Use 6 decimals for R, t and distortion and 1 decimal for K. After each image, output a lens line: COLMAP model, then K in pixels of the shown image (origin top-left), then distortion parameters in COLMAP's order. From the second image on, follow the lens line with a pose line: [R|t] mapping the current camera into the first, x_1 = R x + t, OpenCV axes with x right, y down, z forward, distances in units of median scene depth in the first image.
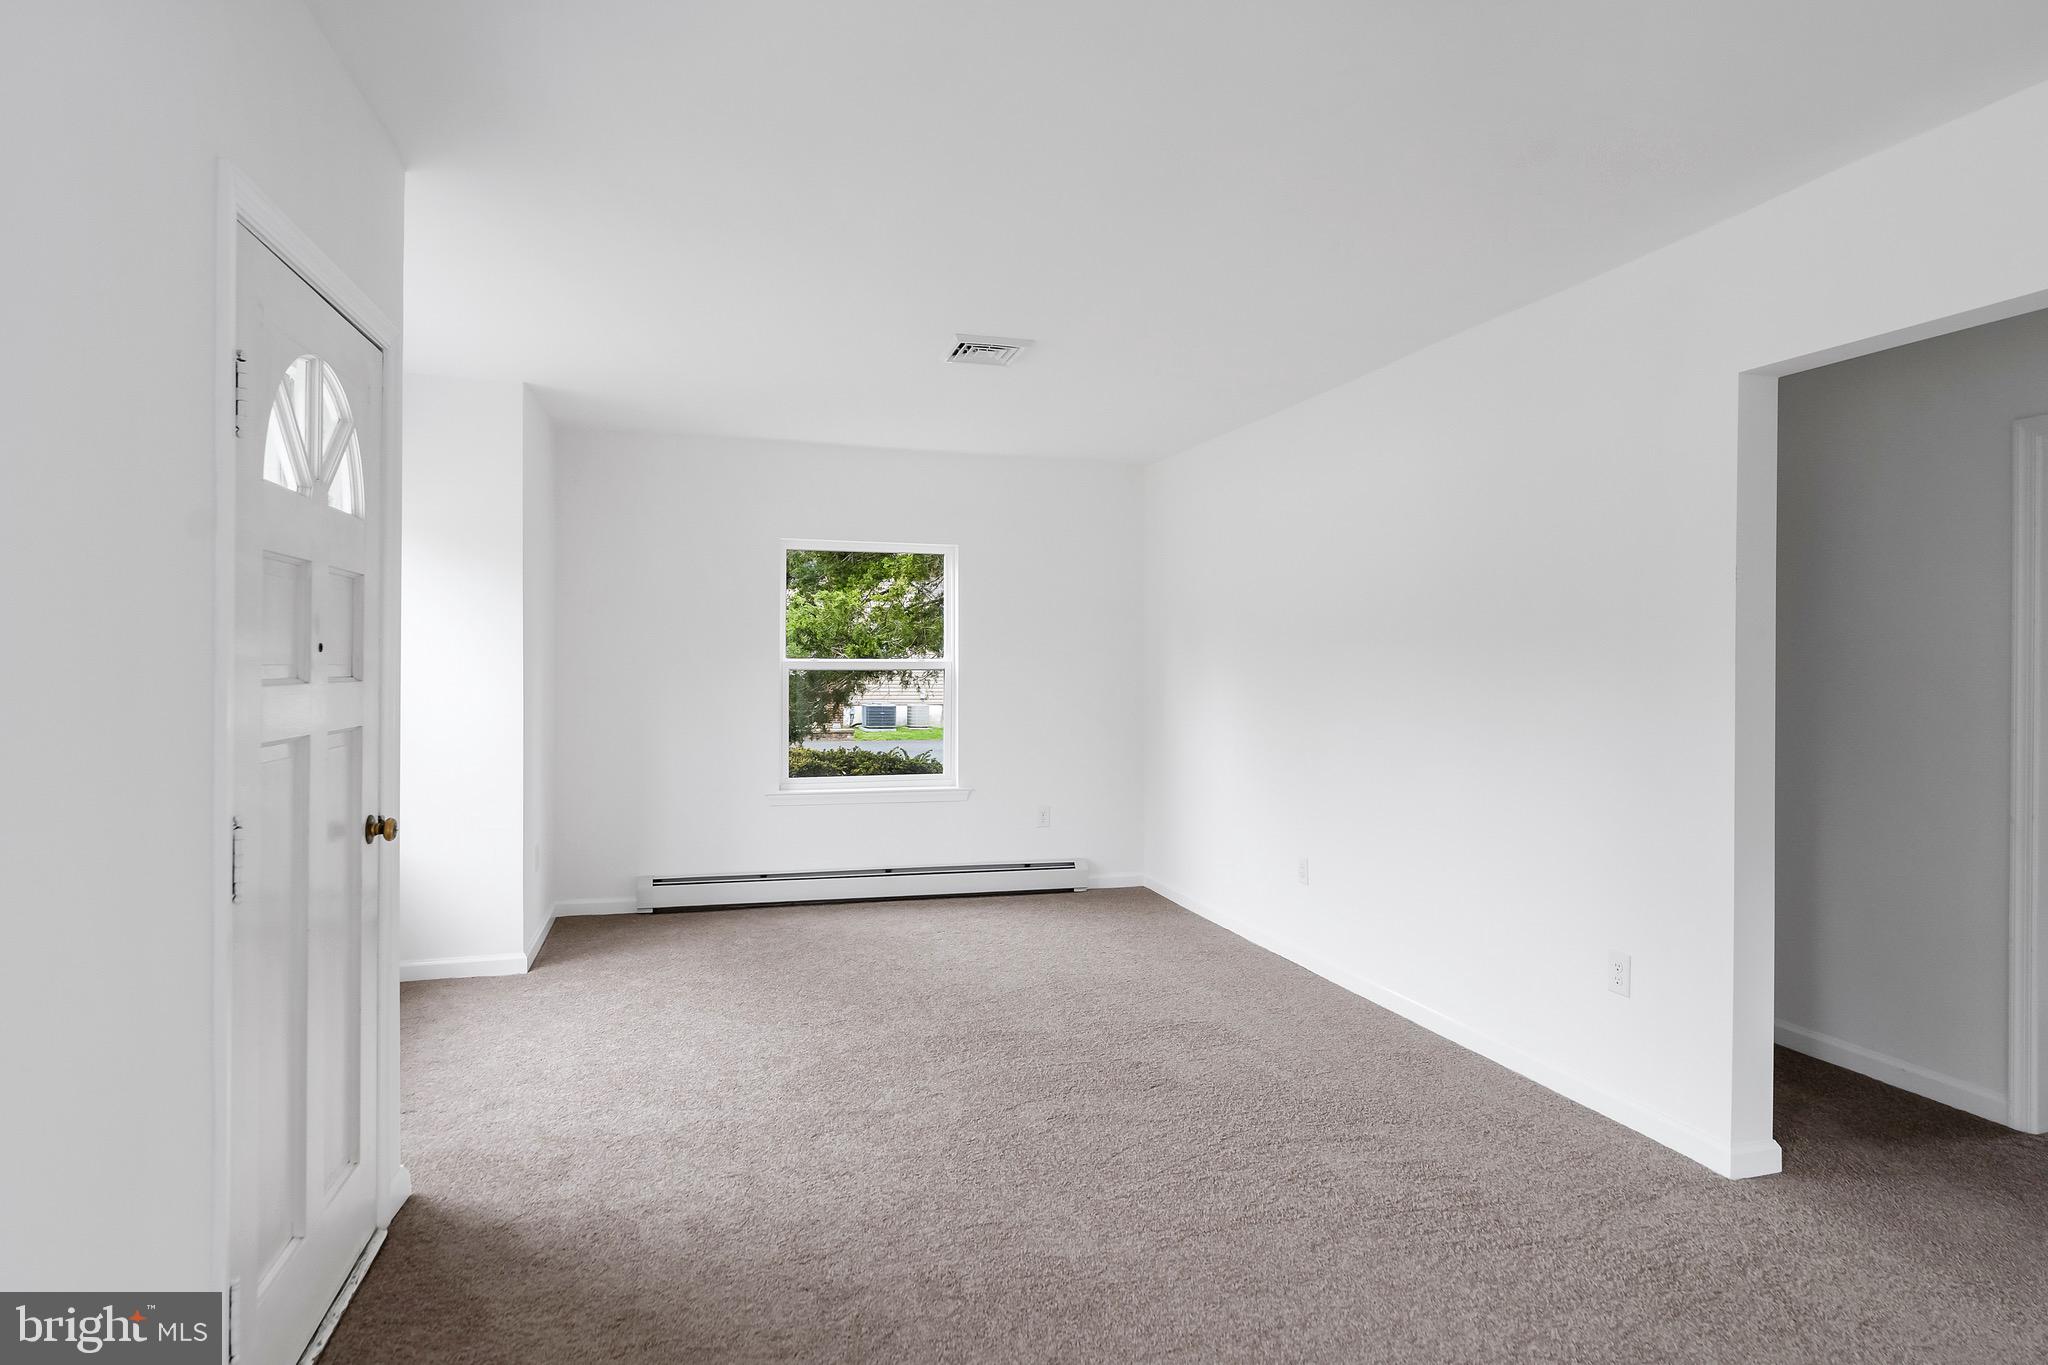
lens RADIAL K [[1121.9, 0, 1012.0], [0, 1121.9, 672.6], [0, 0, 1]] dist [-0.005459, 0.002026]
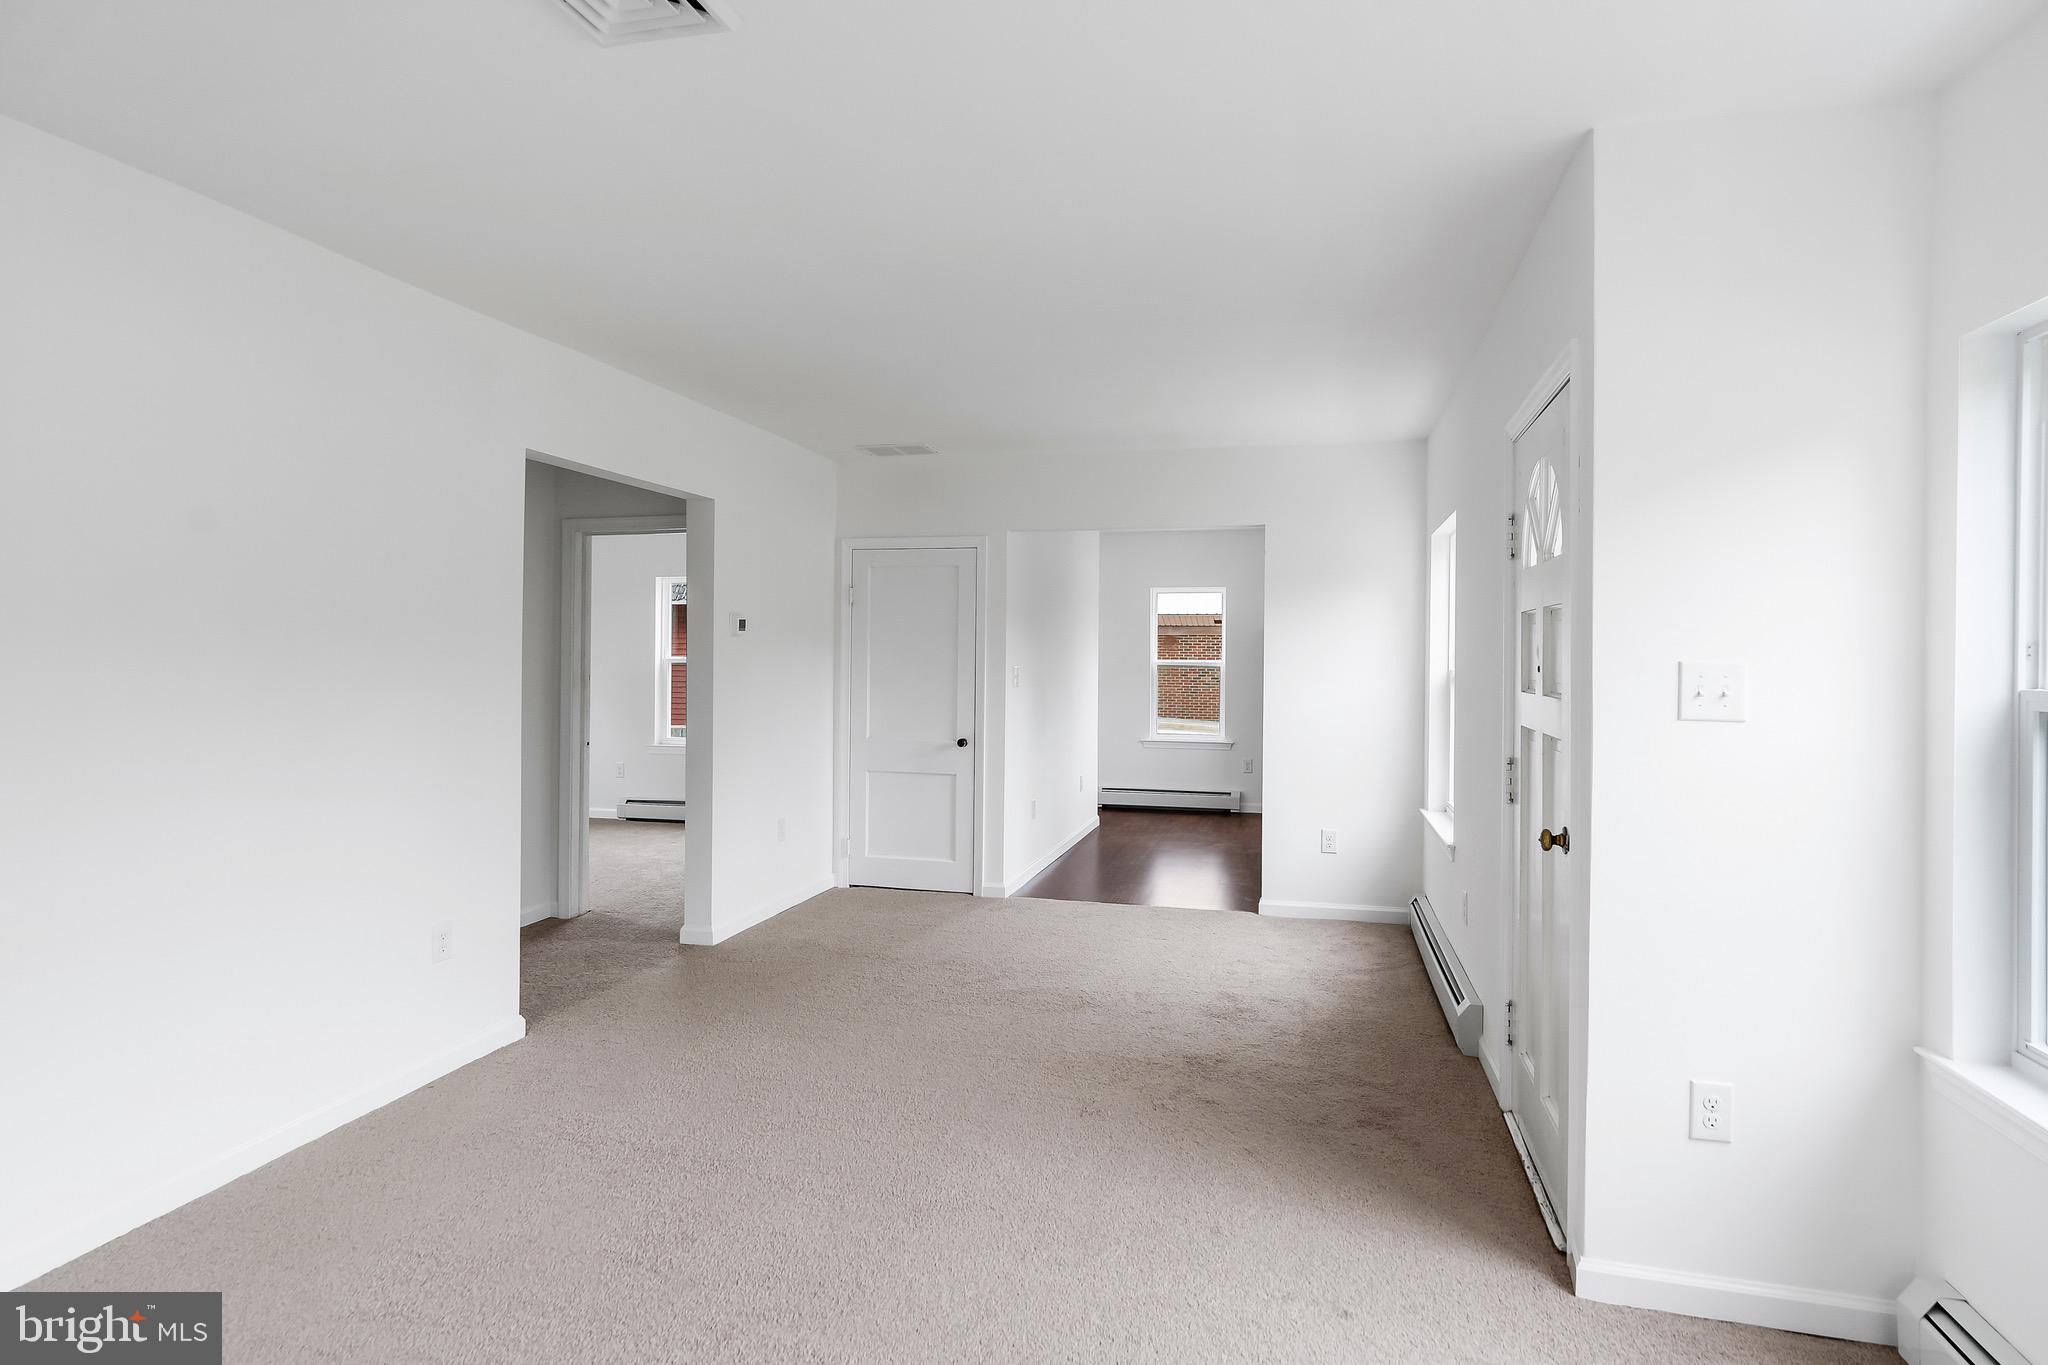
lens RADIAL K [[1121.9, 0, 1024.1], [0, 1121.9, 666.2], [0, 0, 1]] dist [-0.005459, 0.002026]
pose [[-0.868512, -0.019956, 0.495267, -0.433192], [-0.008460, 0.999640, 0.025443, -0.032078], [-0.495596, 0.017907, -0.868368, 1.449064]]
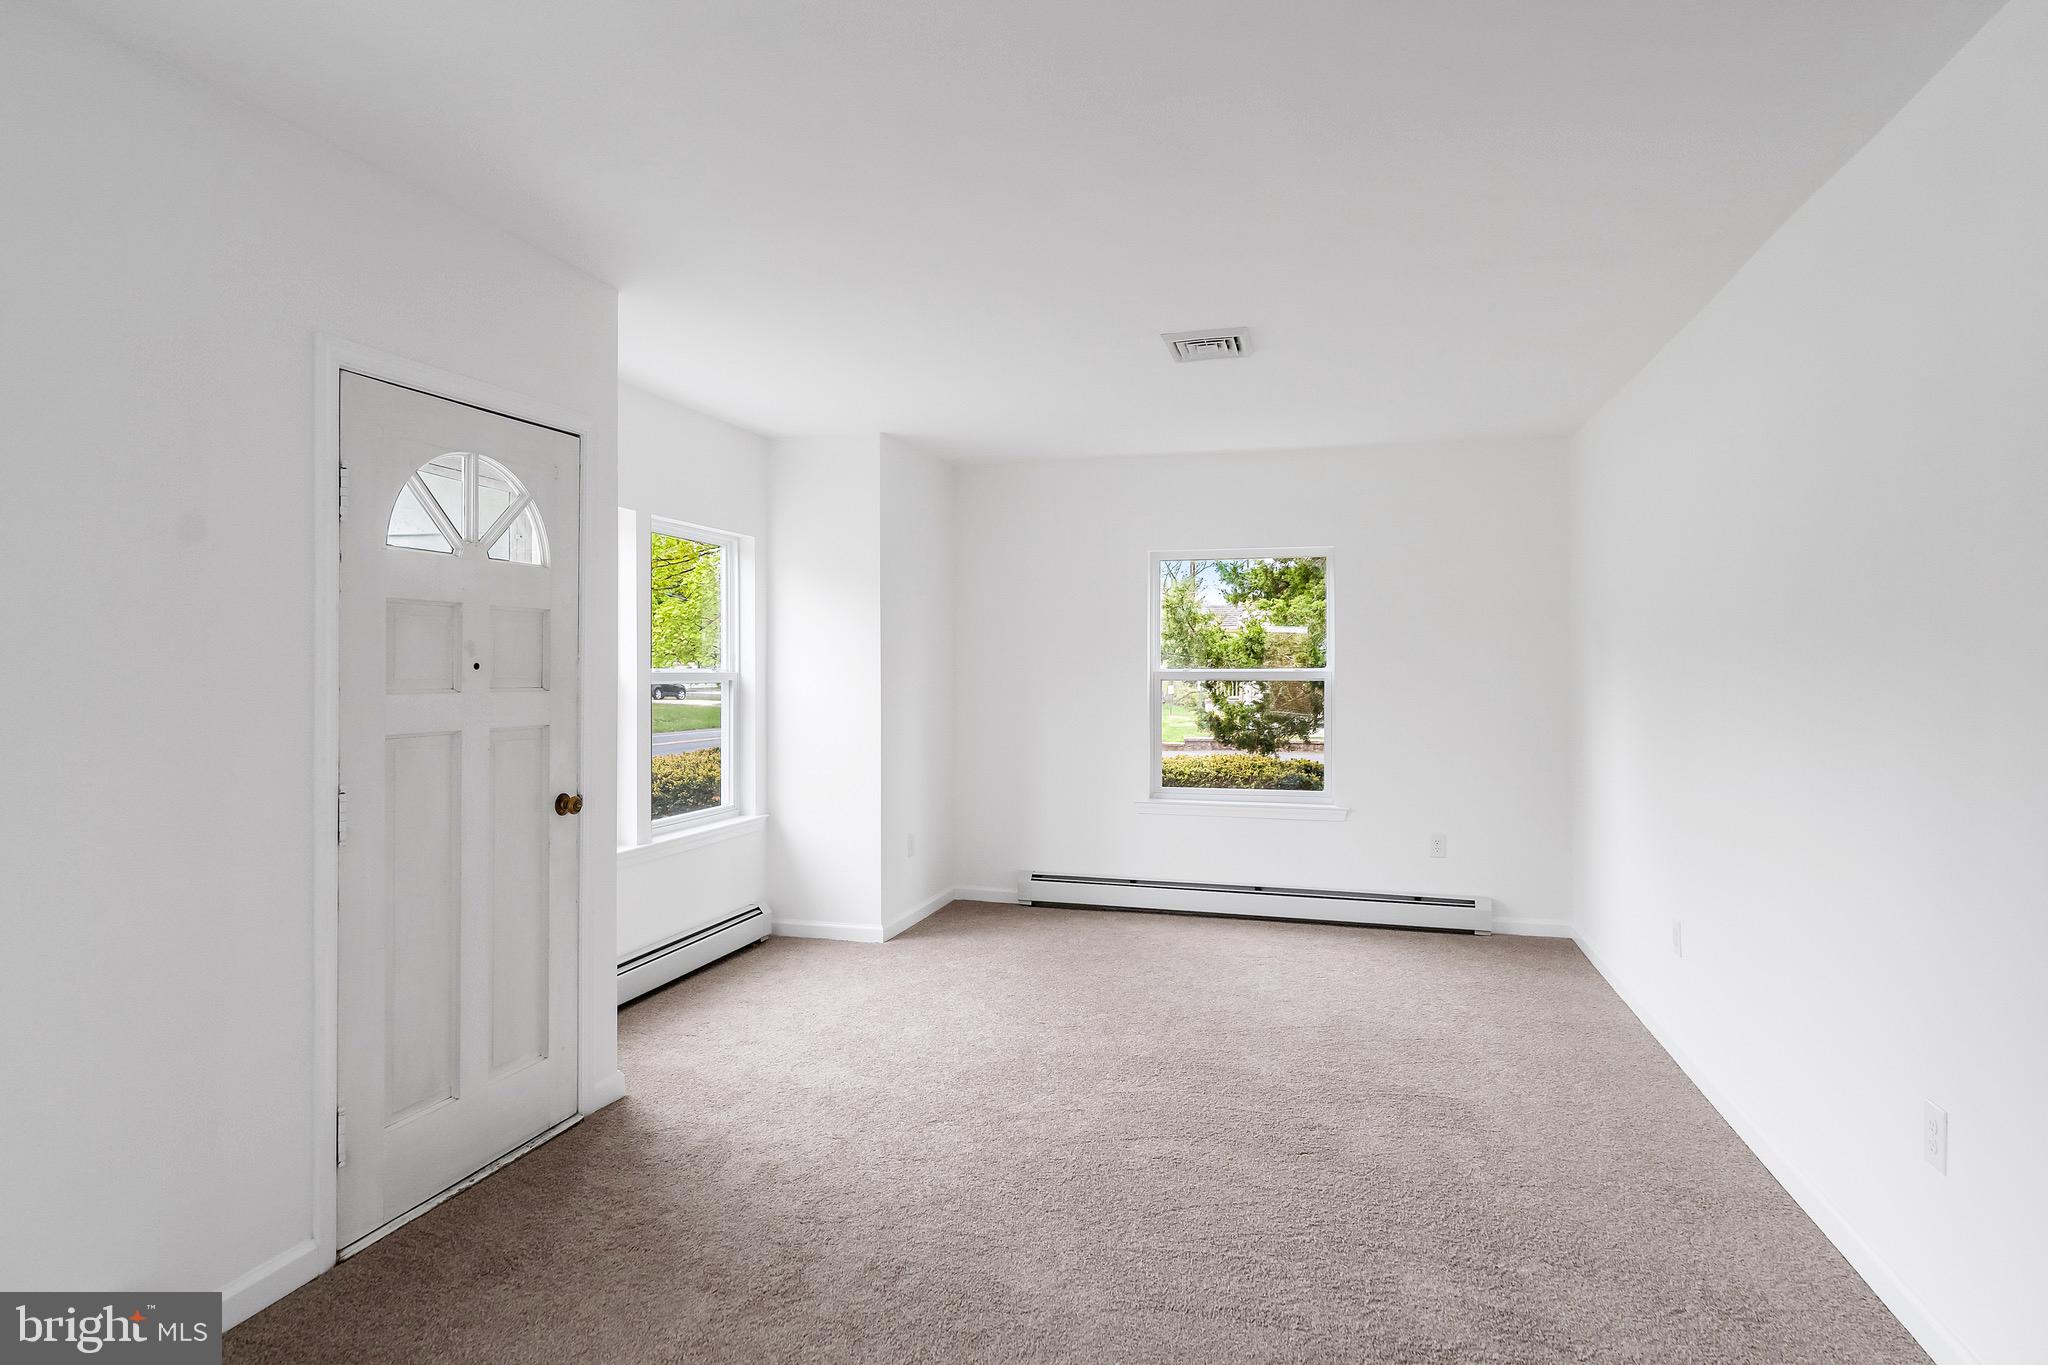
lens RADIAL K [[1121.9, 0, 1004.5], [0, 1121.9, 674.6], [0, 0, 1]] dist [-0.005459, 0.002026]
pose [[0.842453, -0.002661, -0.538763, 0.377567], [-0.000210, 0.999986, -0.005267, -0.003071], [0.538769, 0.004550, 0.842441, 0.117579]]
